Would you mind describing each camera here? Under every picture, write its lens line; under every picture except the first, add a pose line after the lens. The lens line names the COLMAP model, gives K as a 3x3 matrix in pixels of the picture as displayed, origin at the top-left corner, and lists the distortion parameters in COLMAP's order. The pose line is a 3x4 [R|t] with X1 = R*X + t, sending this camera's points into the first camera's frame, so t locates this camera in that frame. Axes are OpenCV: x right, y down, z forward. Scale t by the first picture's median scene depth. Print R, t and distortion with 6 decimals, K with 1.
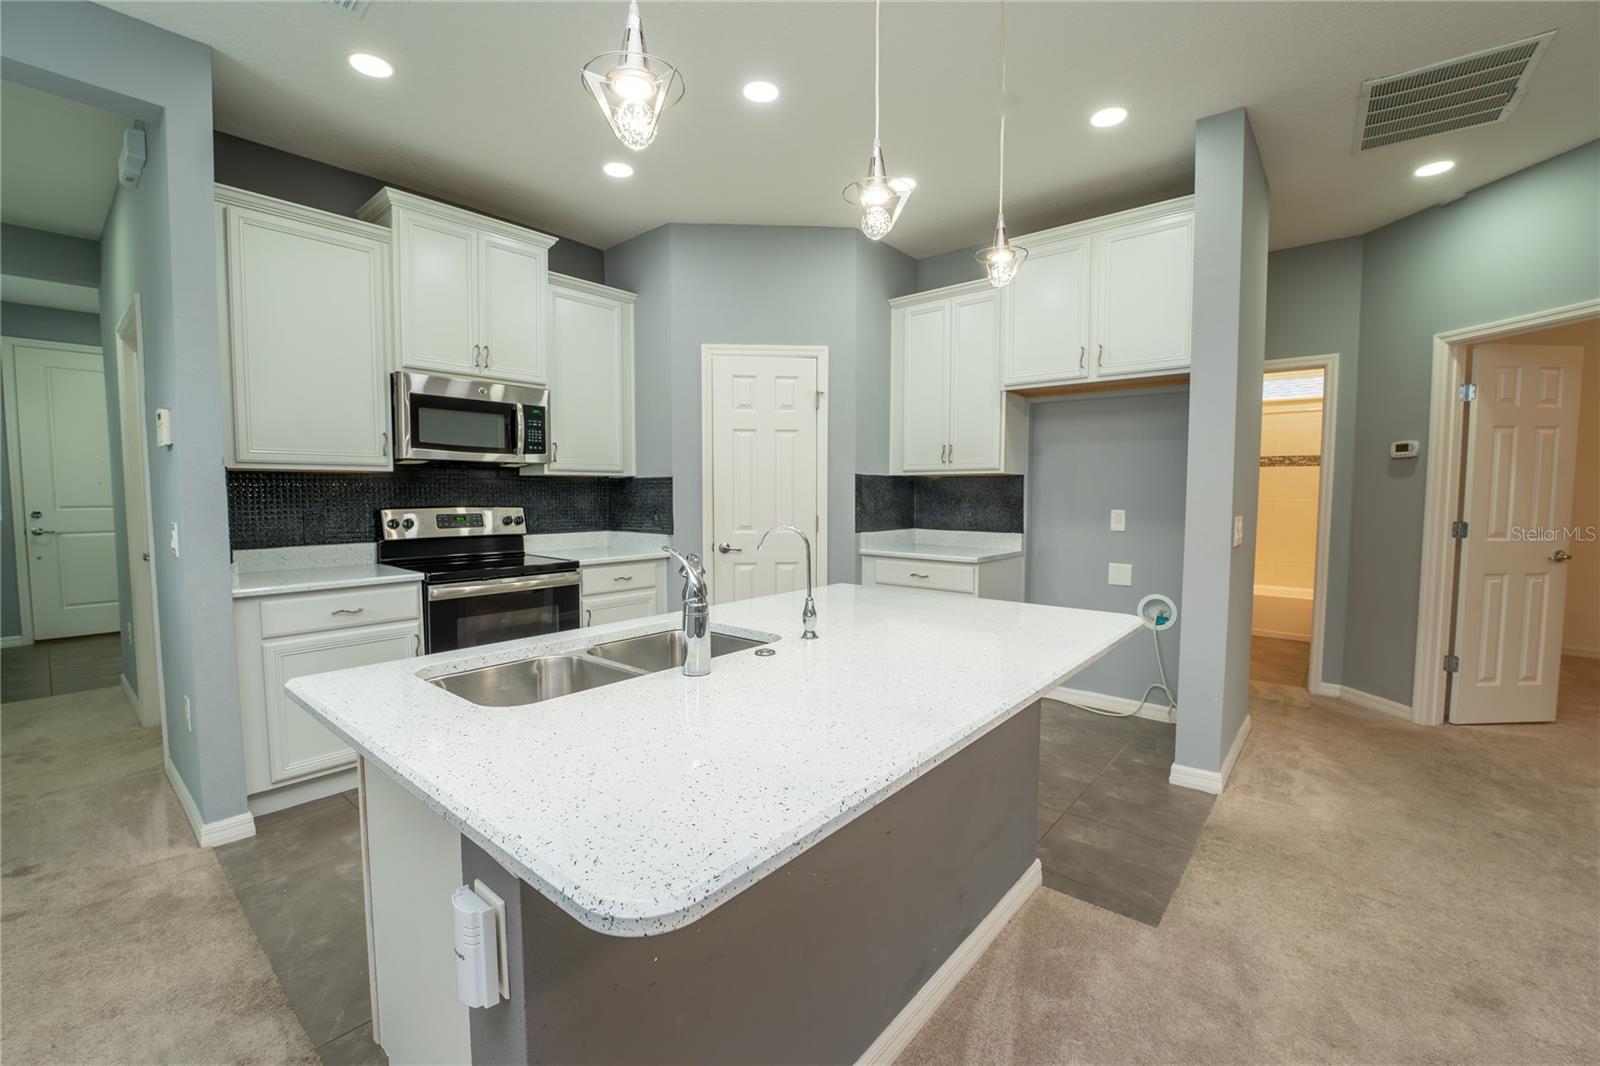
lens RADIAL K [[664.5, 0, 800.1], [0, 664.5, 535.0], [0, 0, 1]] dist [-0.030986, 0.005786]
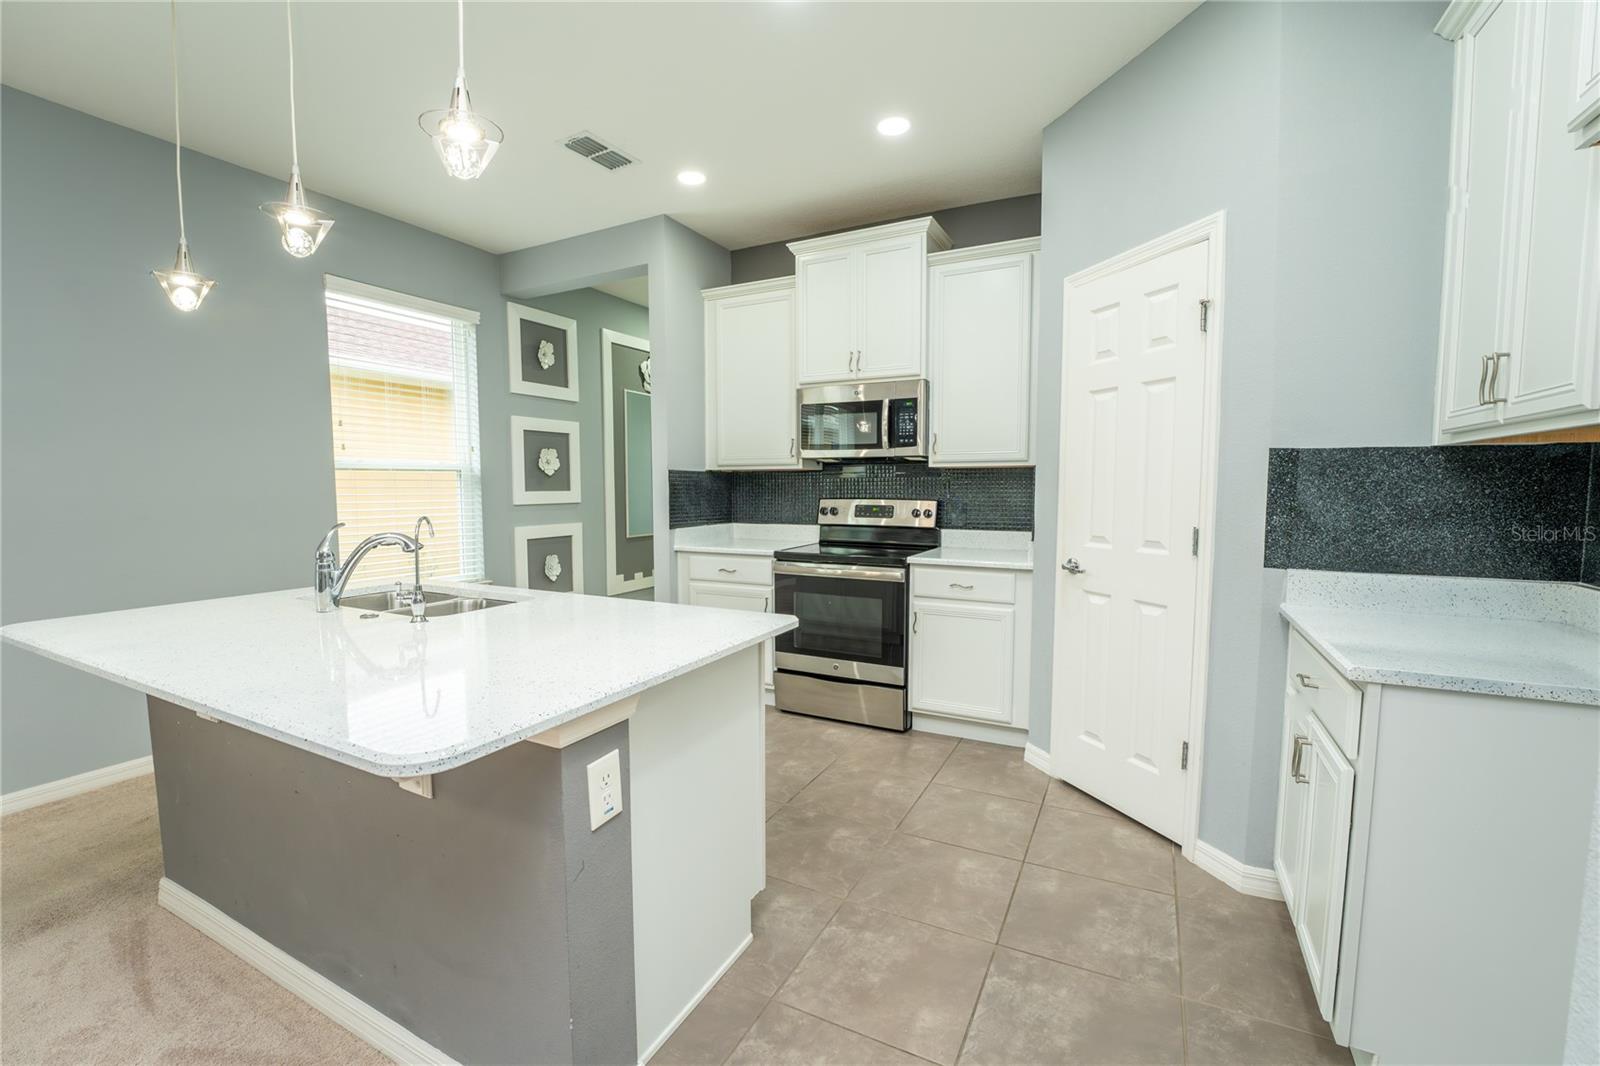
lens RADIAL K [[658.1, 0, 802.6], [0, 658.1, 535.8], [0, 0, 1]] dist [-0.029621, 0.000031]
pose [[0.232688, 0.072725, -0.969829, 0.546215], [-0.062539, 0.996255, 0.059702, -0.039646], [0.970539, 0.046760, 0.236365, 0.638771]]
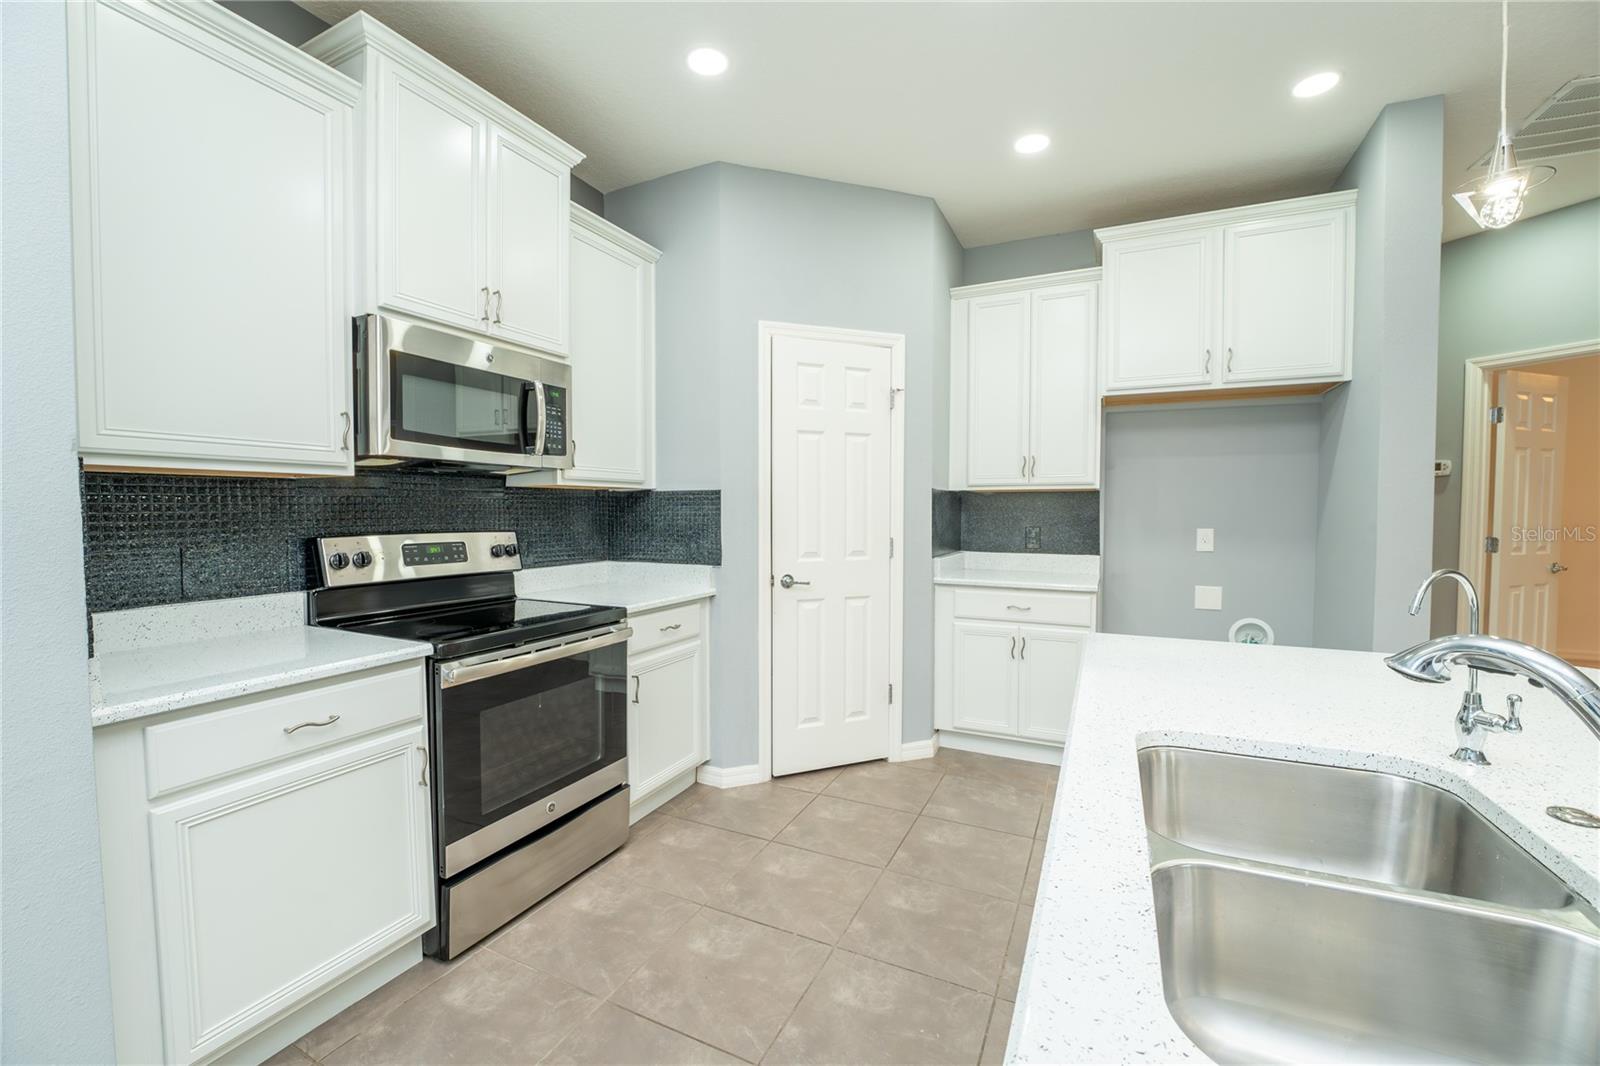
lens RADIAL K [[648.2, 0, 796.7], [0, 648.2, 534.6], [0, 0, 1]] dist [-0.024919, 0.000223]
pose [[0.968885, -0.010015, 0.247309, -0.330909], [0.016382, 0.999585, -0.023700, -0.019244], [-0.246969, 0.027014, 0.968647, 0.288558]]
